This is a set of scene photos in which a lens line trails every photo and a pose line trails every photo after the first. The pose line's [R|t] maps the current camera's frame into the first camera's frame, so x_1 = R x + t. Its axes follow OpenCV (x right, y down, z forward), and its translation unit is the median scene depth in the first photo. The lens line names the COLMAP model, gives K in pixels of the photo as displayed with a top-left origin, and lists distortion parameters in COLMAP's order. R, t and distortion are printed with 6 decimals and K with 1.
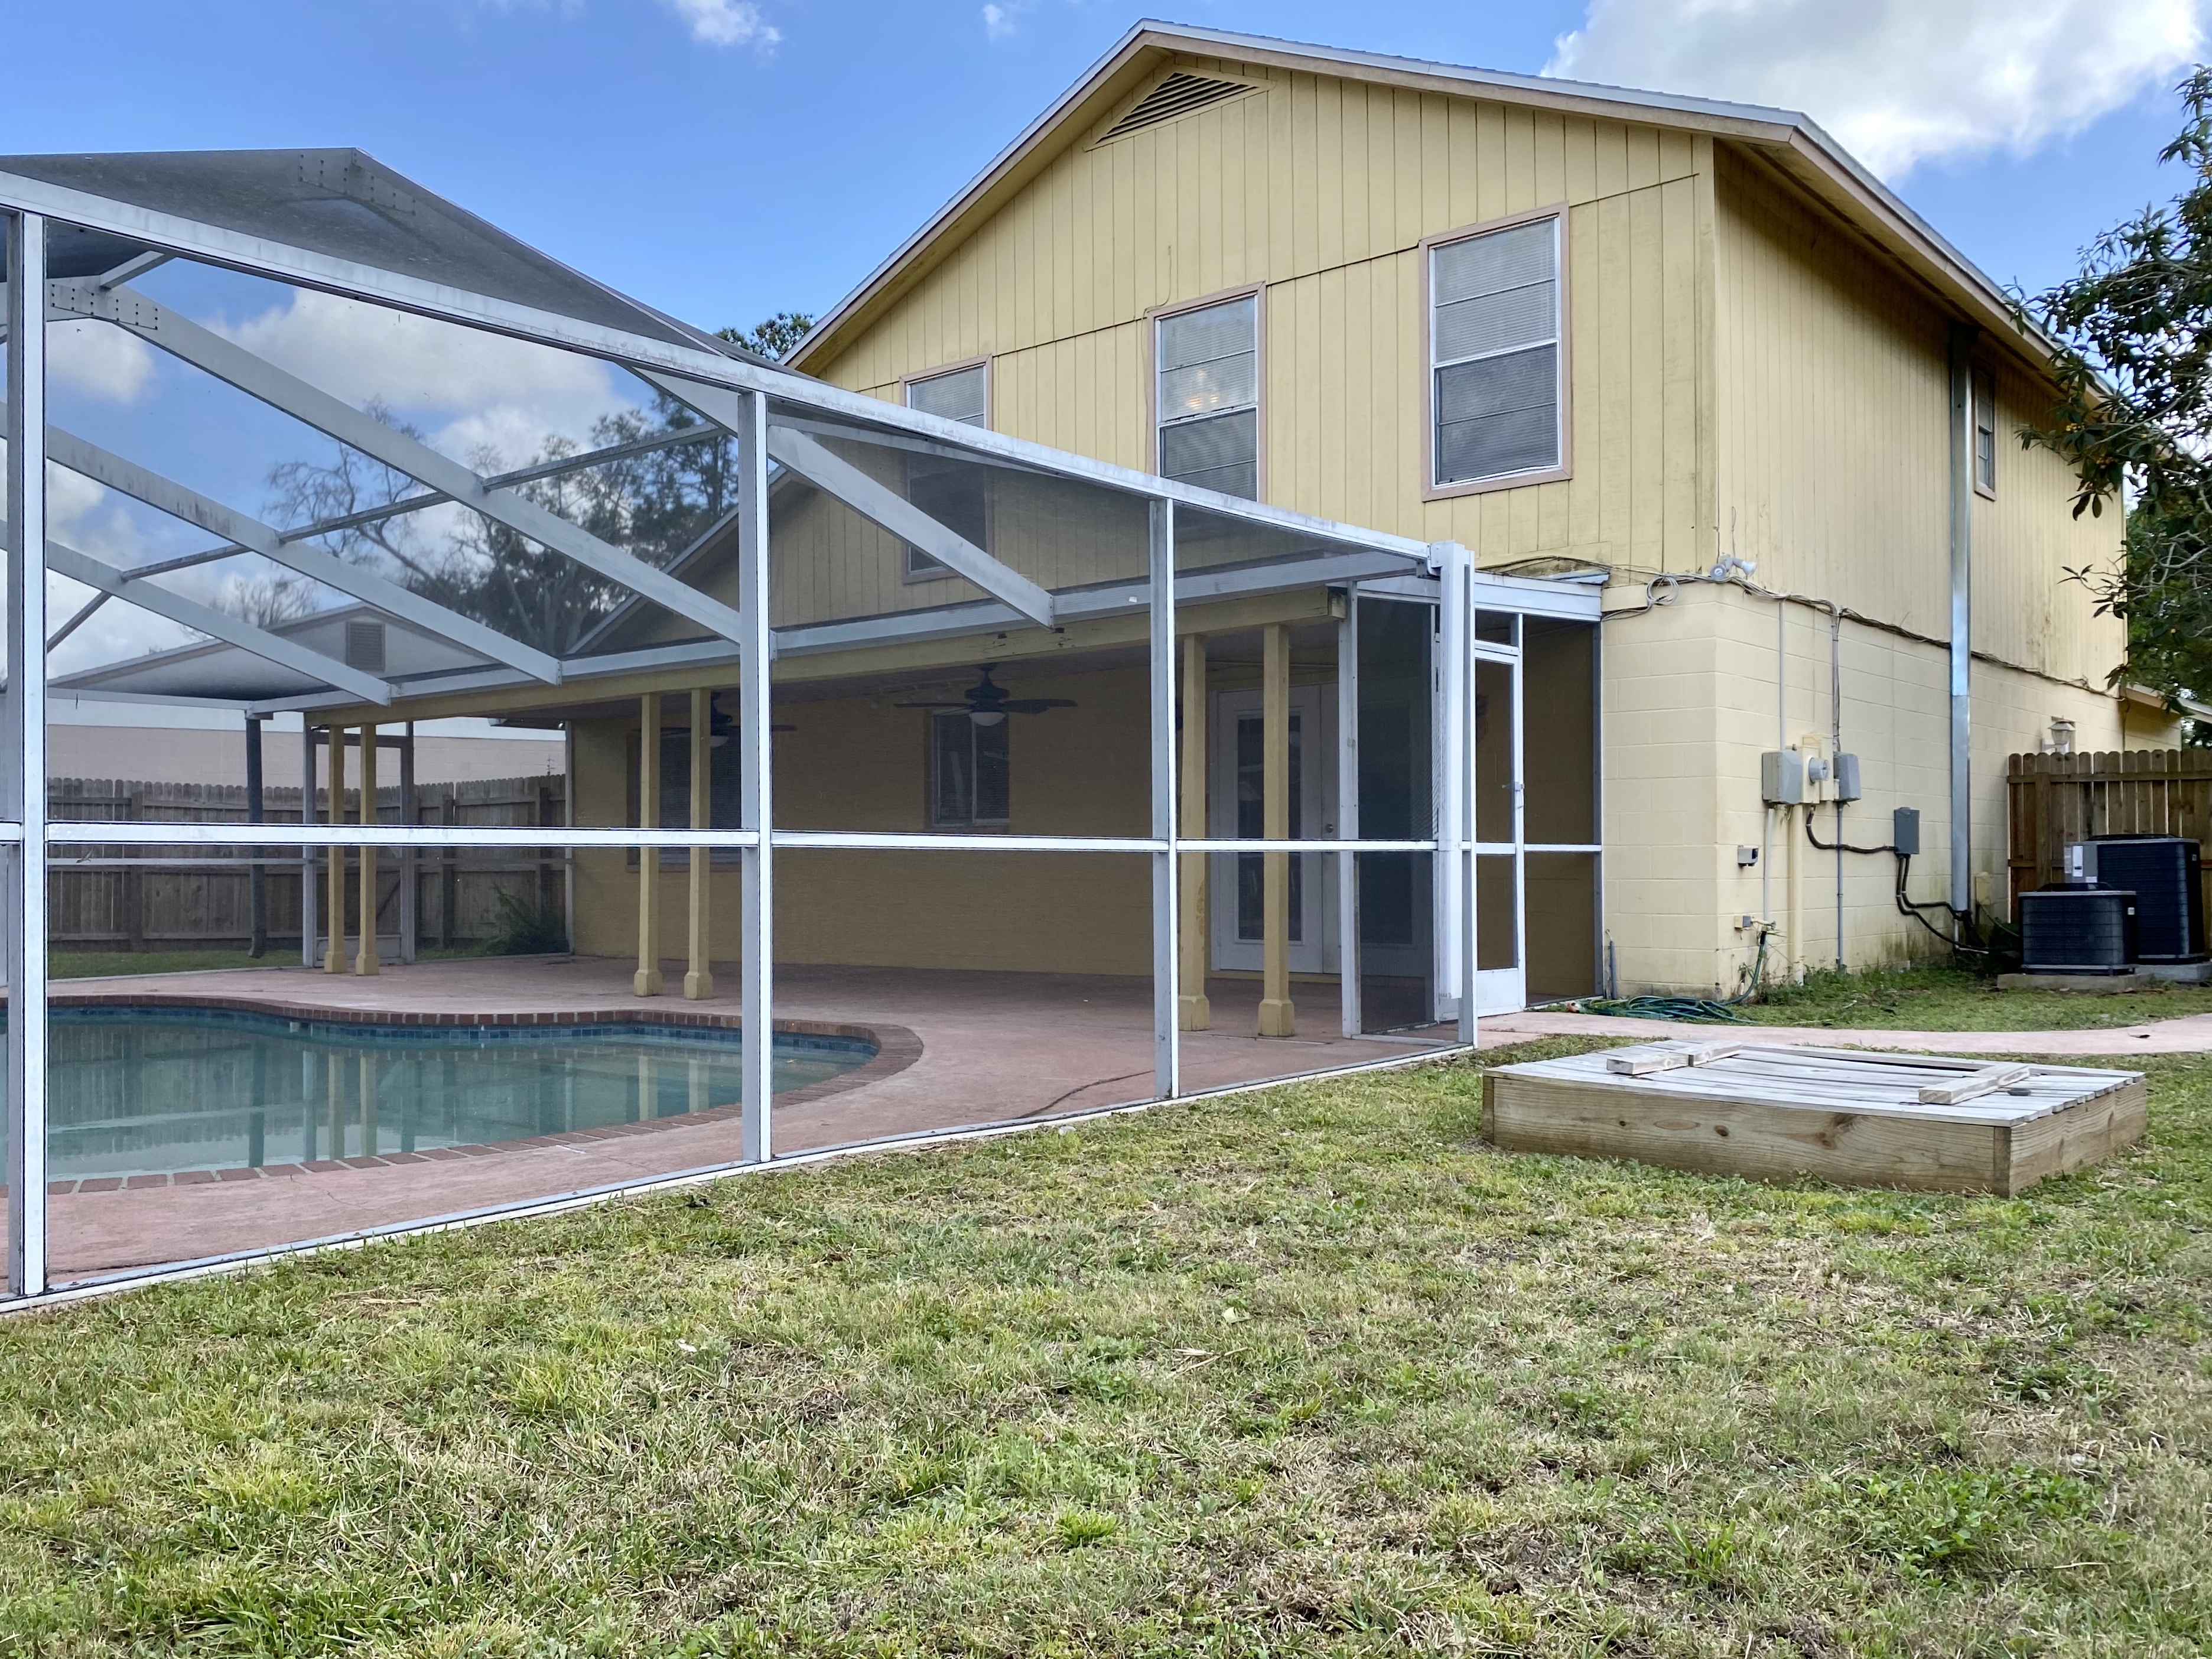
lens RADIAL K [[1801.6, 0, 1113.2], [0, 1801.6, 845.3], [0, 0, 1]] dist [0.006524, -0.010679]
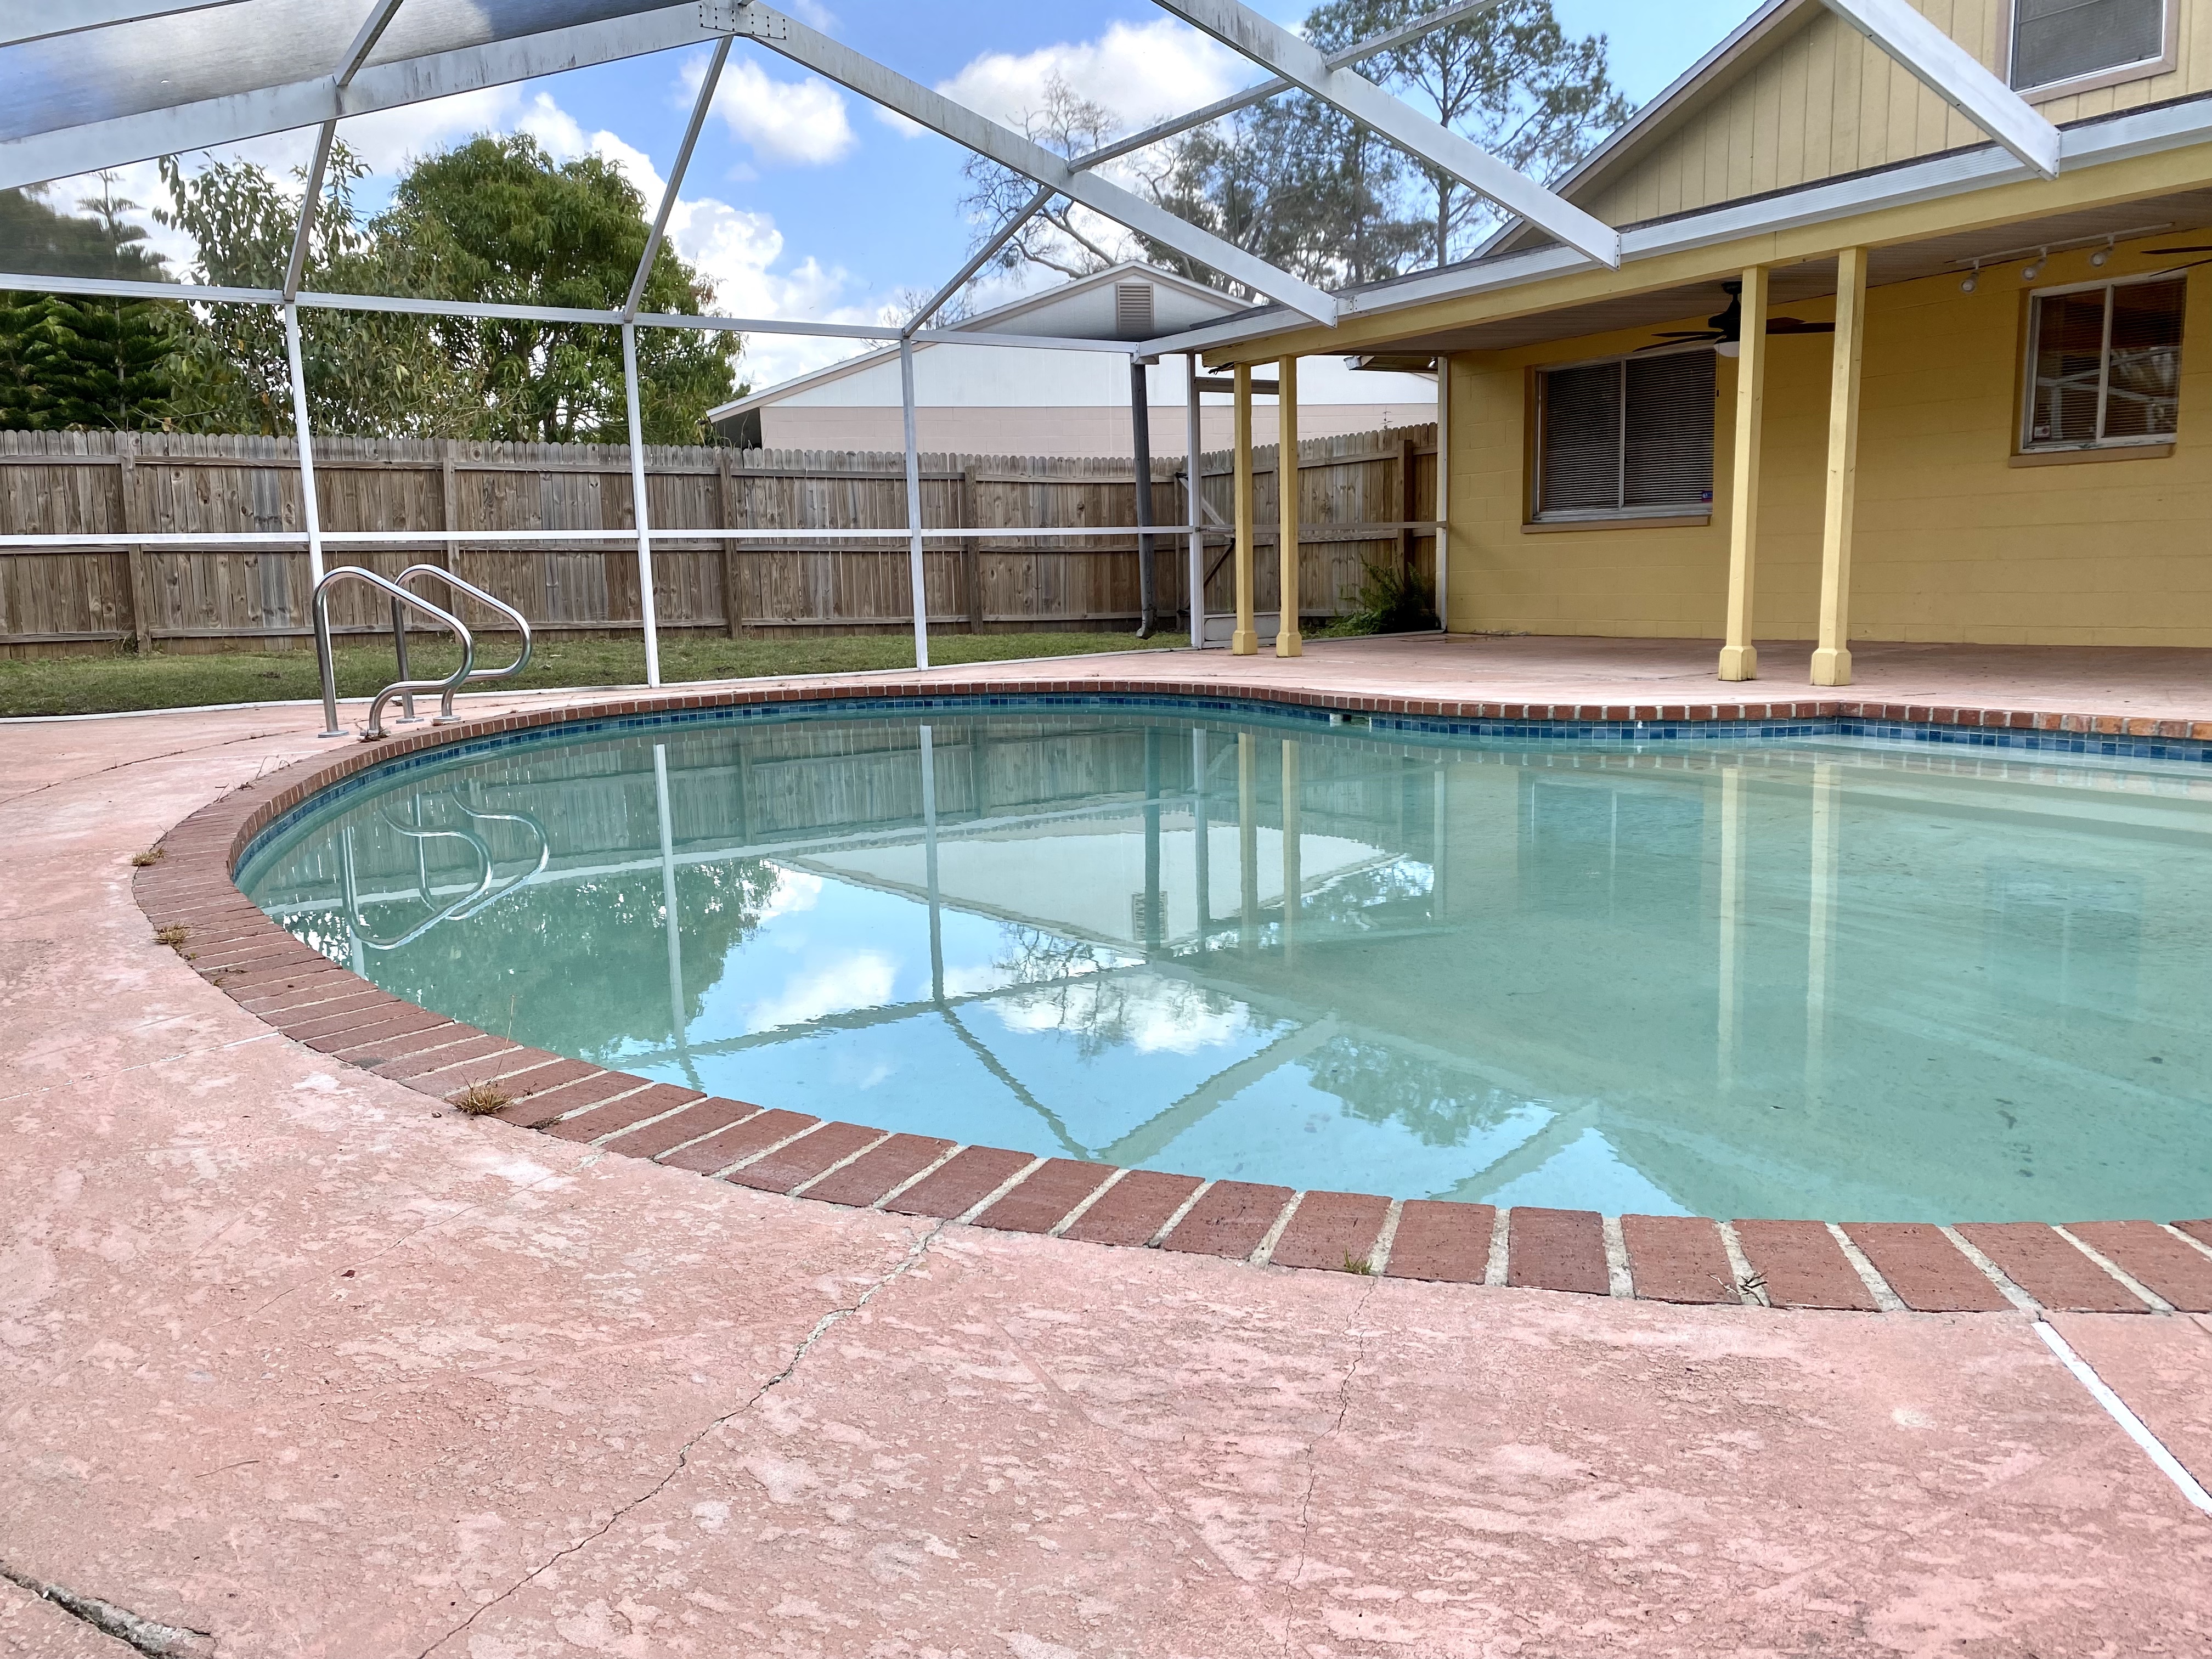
lens RADIAL K [[1722.5, 0, 1102.0], [0, 1722.5, 856.0], [0, 0, 1]] dist [0.009116, -0.005918]
pose [[0.943576, 0.033209, -0.329488, -0.280562], [0.028244, 0.983263, 0.179987, 0.018586], [0.329950, -0.179137, 0.926845, 0.233237]]
